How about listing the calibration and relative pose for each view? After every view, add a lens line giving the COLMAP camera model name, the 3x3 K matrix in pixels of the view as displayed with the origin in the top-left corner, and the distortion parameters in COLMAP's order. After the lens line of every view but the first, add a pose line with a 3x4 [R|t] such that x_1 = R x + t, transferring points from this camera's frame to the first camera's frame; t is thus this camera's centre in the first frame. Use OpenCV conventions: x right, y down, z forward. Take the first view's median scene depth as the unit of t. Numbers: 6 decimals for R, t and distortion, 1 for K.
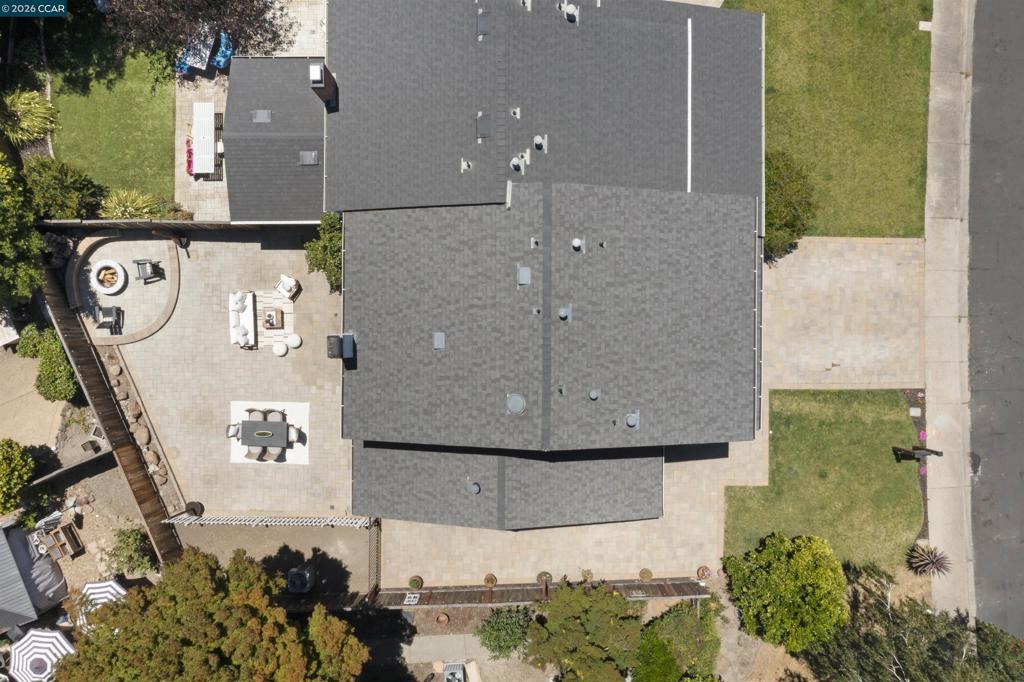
lens RADIAL K [[824.6, 0, 521.5], [0, 824.6, 320.4], [0, 0, 1]] dist [-0.099438, 0.001450]
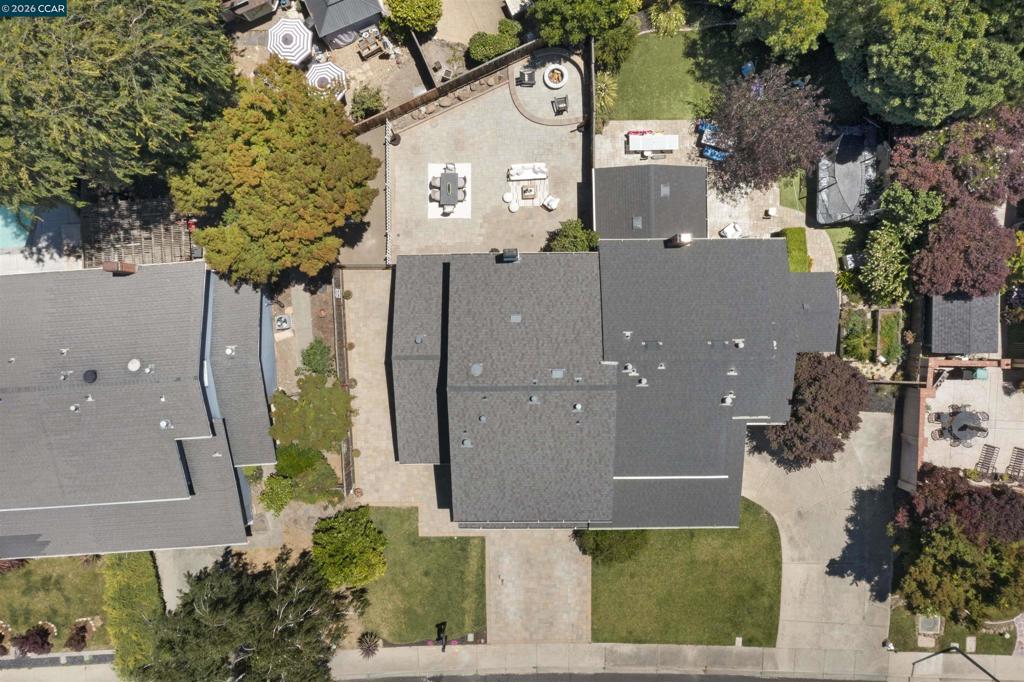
lens RADIAL K [[828.9, 0, 512.0], [0, 828.9, 341.0], [0, 0, 1]] dist [-0.181105, -0.001428]
pose [[0.015496, 0.999767, 0.015025, -0.065277], [-0.999436, 0.015039, 0.030014, -0.012185], [0.029781, -0.015481, 0.999437, -0.454991]]
